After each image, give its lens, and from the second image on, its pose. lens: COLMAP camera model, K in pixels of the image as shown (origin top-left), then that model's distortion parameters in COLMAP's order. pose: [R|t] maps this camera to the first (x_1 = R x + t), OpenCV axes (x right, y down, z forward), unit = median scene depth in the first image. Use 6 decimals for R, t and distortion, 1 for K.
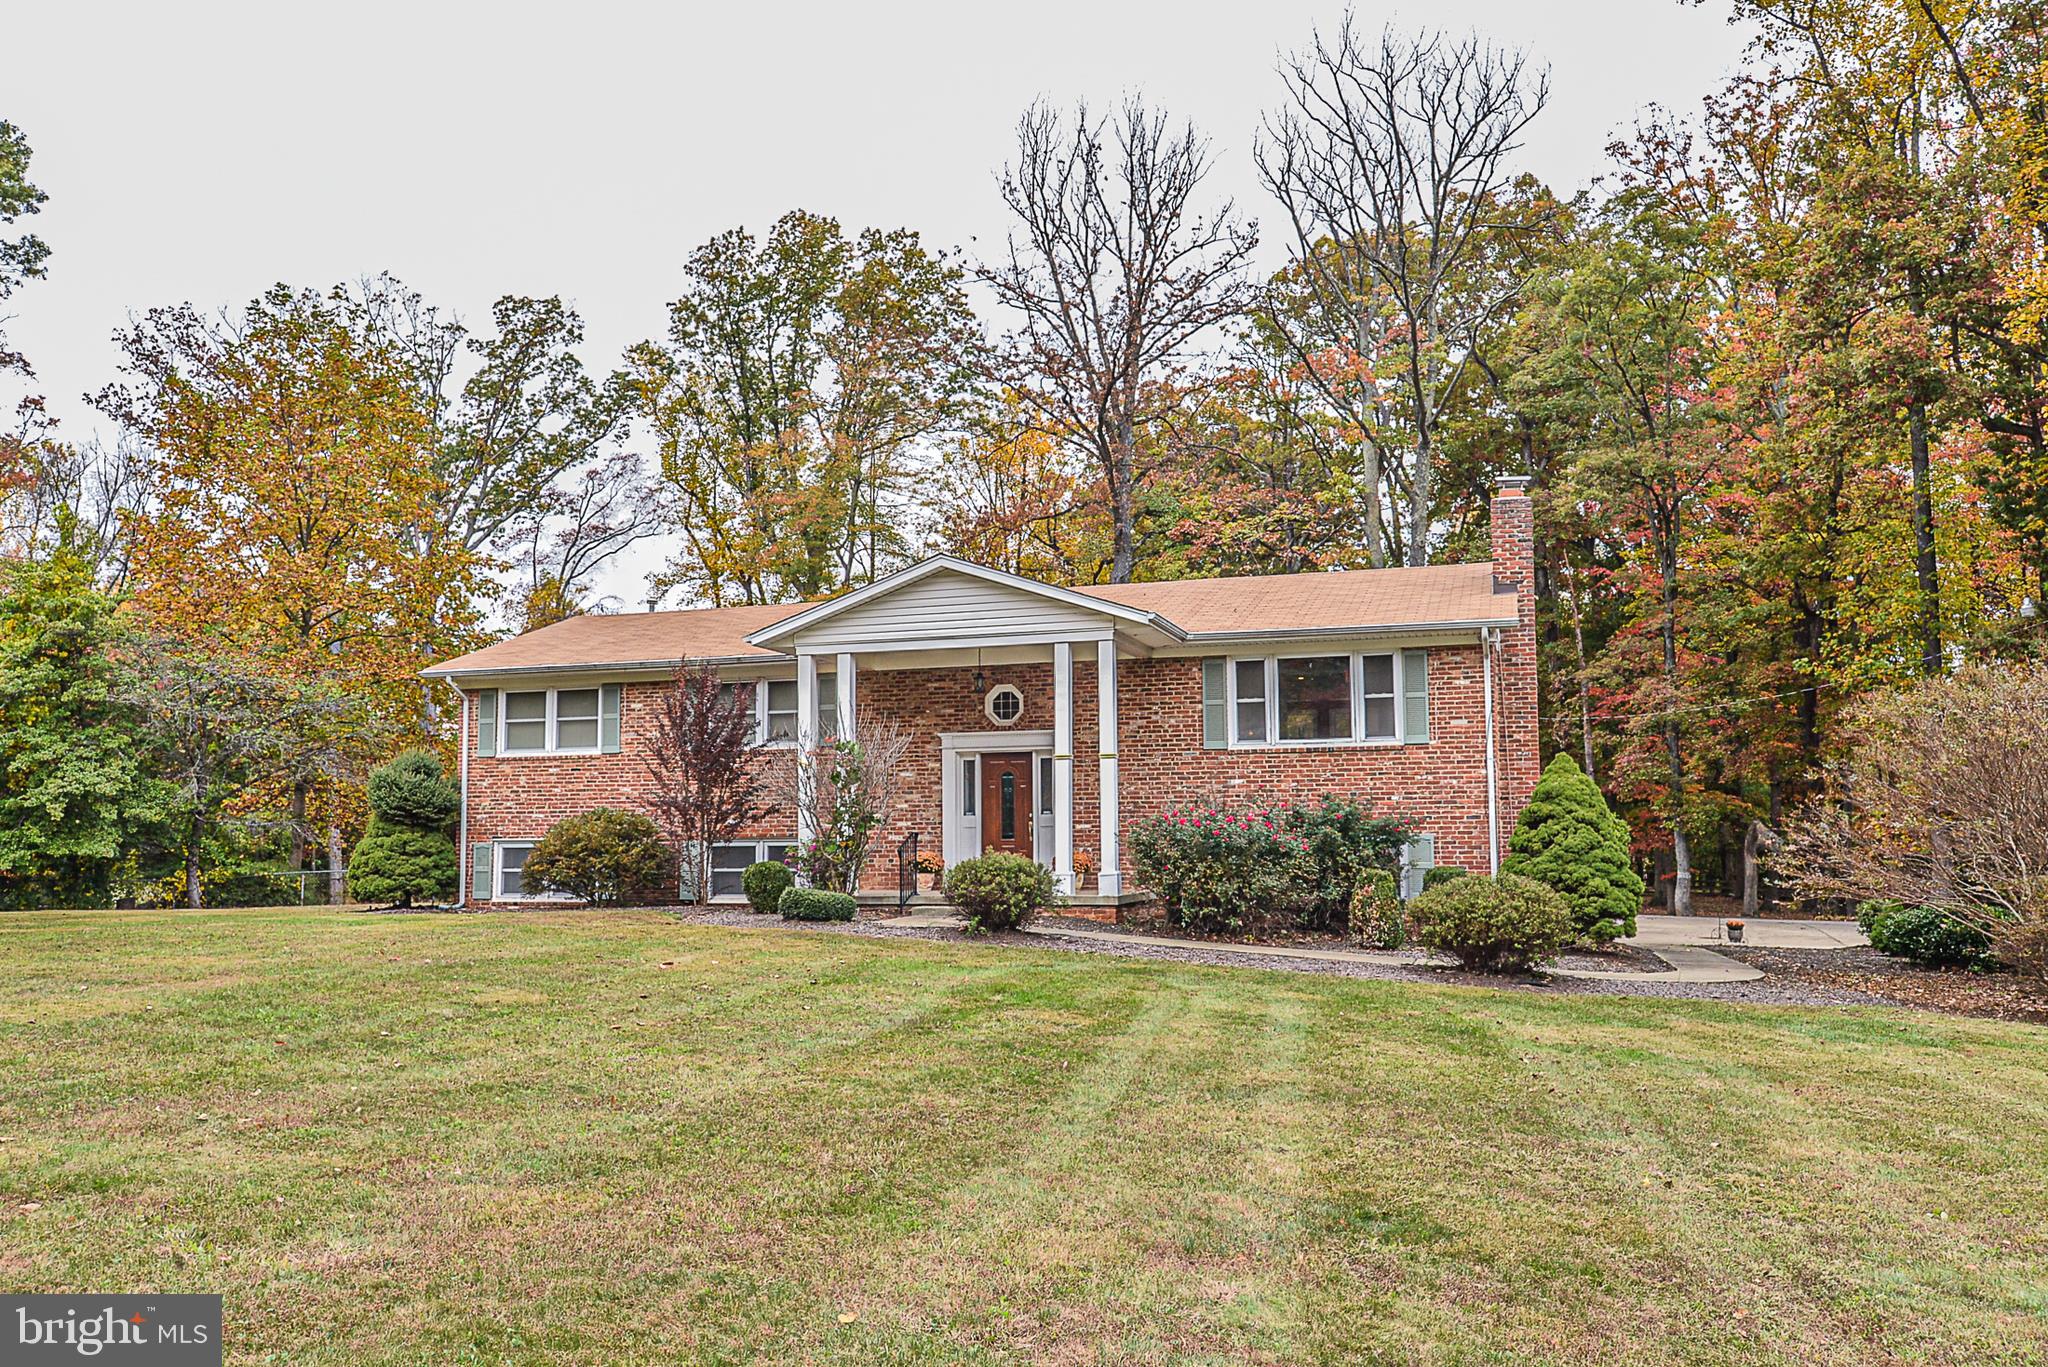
lens RADIAL K [[1597.3, 0, 1020.4], [0, 1597.3, 688.0], [0, 0, 1]] dist [-0.023817, 0.015424]
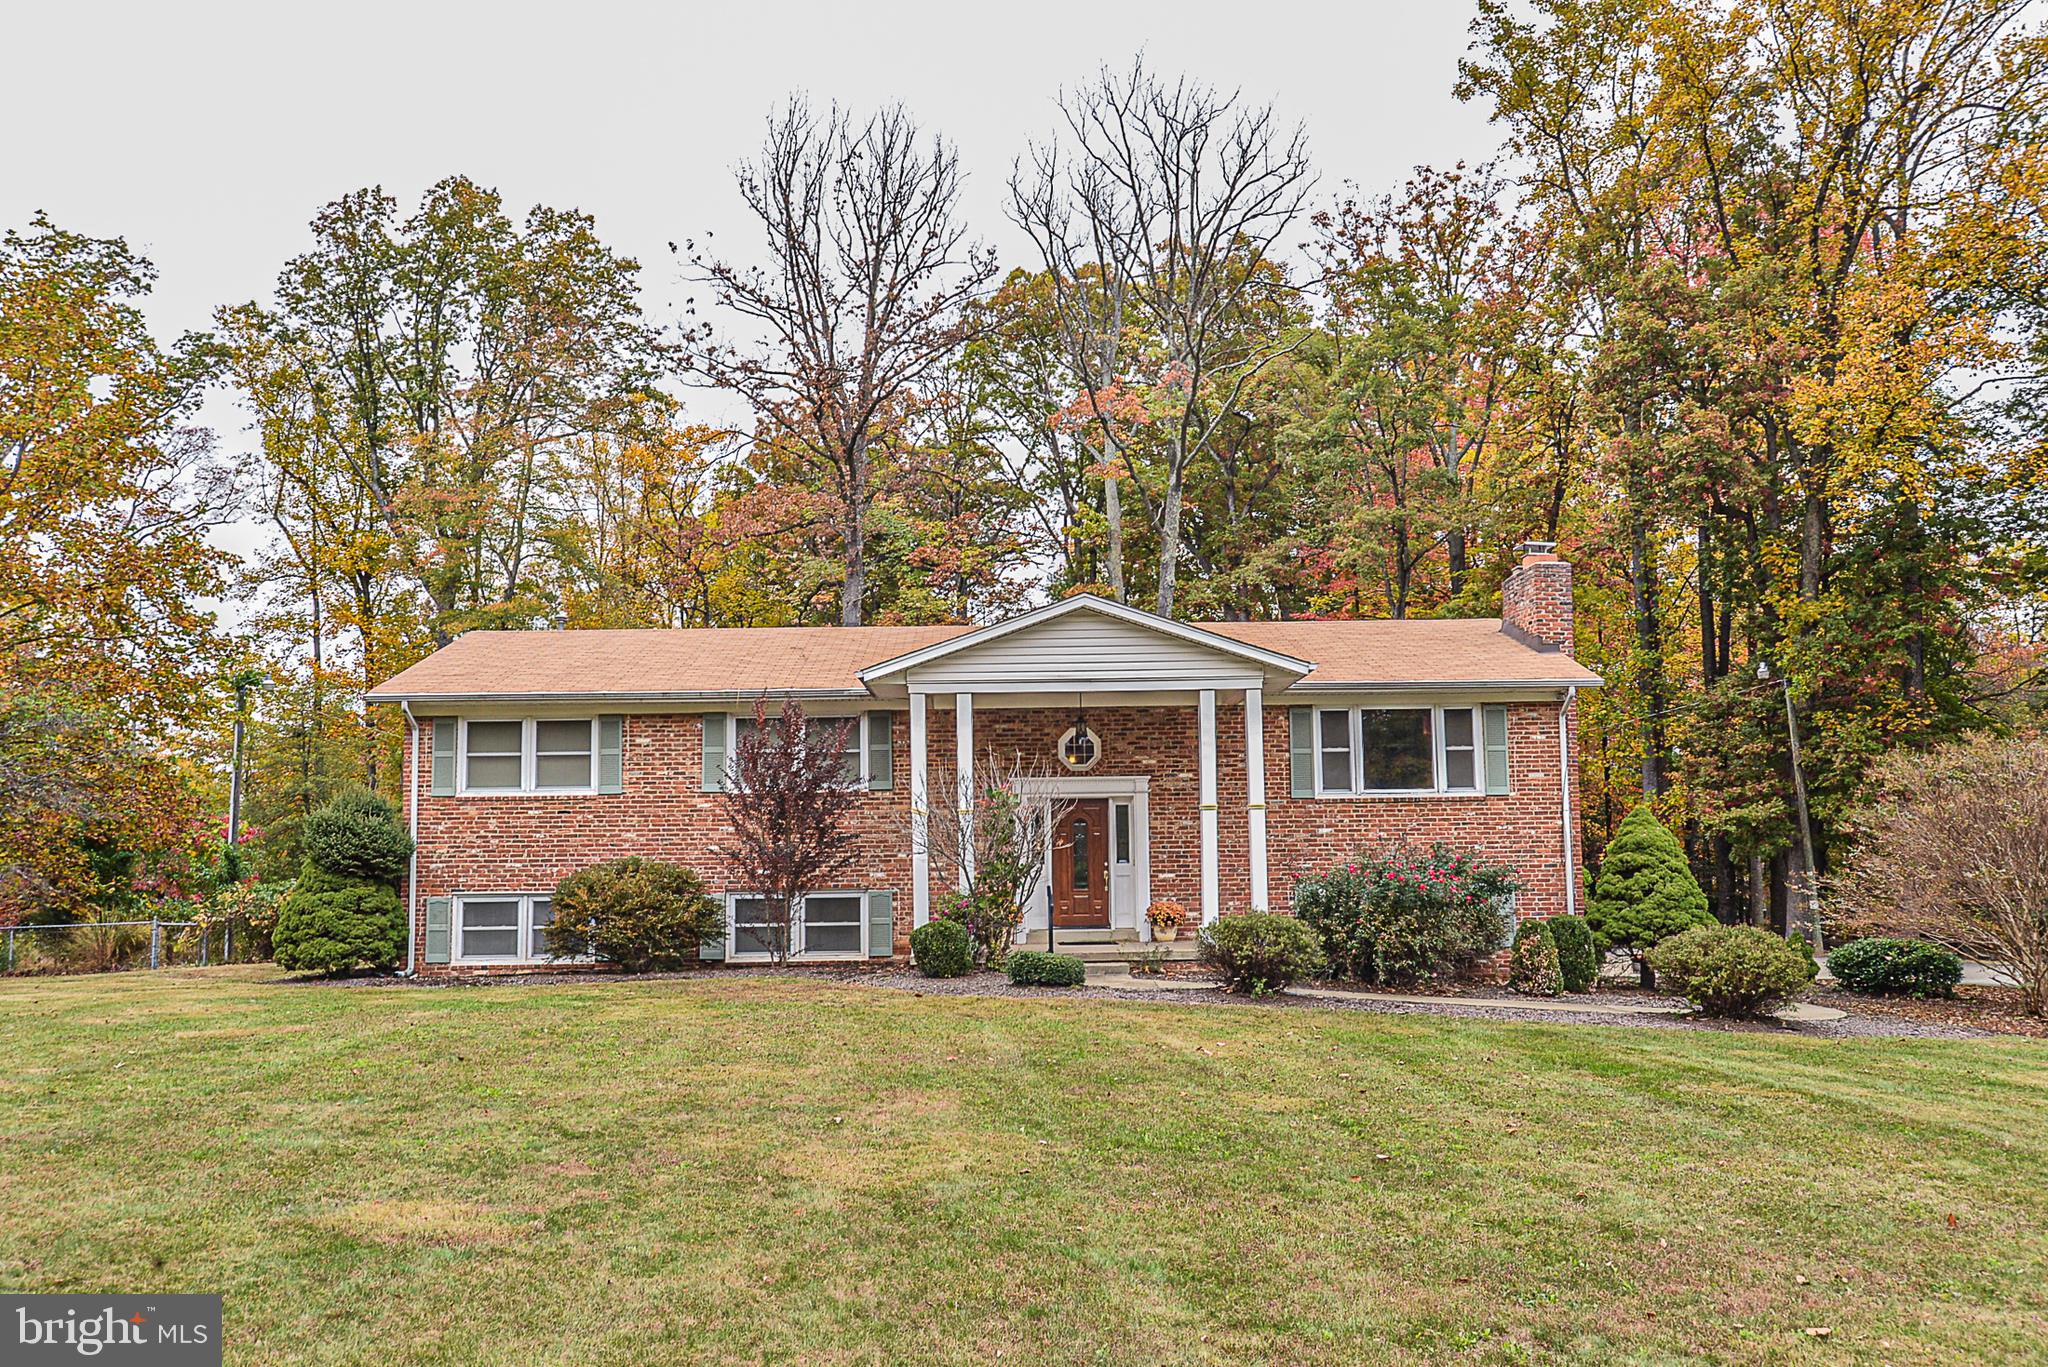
lens RADIAL K [[1630.4, 0, 1020.8], [0, 1630.4, 690.1], [0, 0, 1]] dist [-0.021327, 0.001947]
pose [[0.948491, 0.027866, 0.315577, -0.321629], [-0.024698, 0.999596, -0.014034, -0.009268], [-0.315840, 0.005517, 0.948796, 0.073715]]
